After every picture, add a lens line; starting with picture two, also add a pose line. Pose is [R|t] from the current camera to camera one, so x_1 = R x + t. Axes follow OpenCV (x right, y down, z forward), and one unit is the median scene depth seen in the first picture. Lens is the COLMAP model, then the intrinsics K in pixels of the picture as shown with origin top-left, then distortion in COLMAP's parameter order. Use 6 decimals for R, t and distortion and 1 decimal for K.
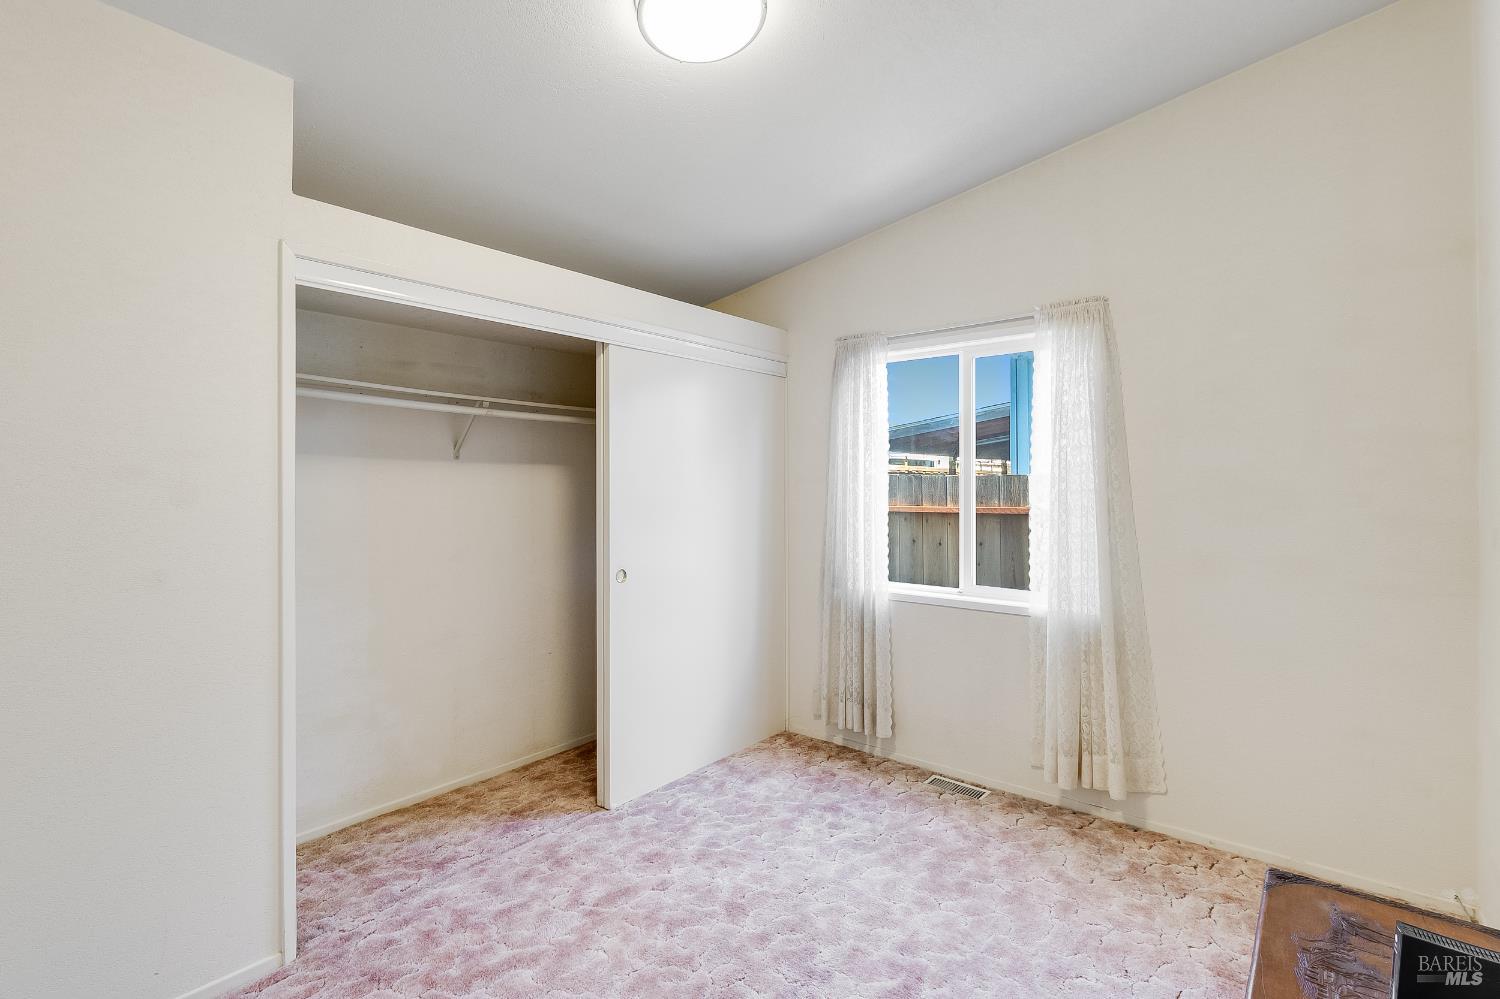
lens RADIAL K [[698.3, 0, 741.8], [0, 698.3, 486.8], [0, 0, 1]] dist [-0.001413, -0.004153]
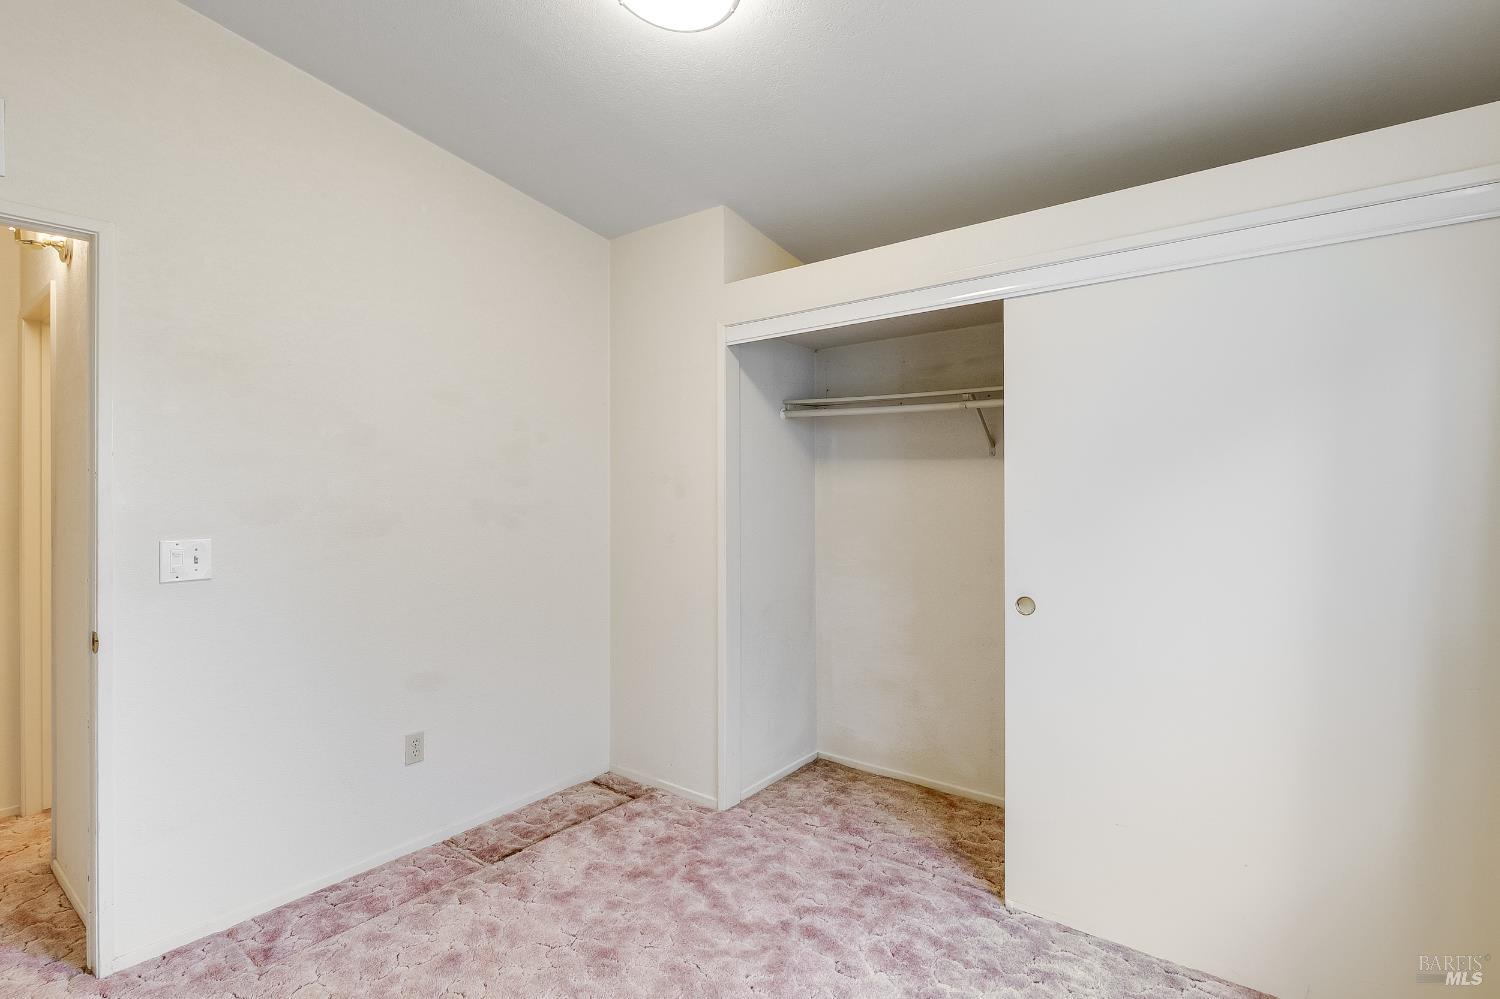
lens RADIAL K [[688.0, 0, 745.6], [0, 688.0, 493.8], [0, 0, 1]] dist [-0.010420, -0.003692]
pose [[0.044181, 0.005527, -0.999008, 0.597103], [-0.000033, 0.999985, 0.005531, 0.007586], [0.999024, -0.000212, 0.044180, 0.743911]]
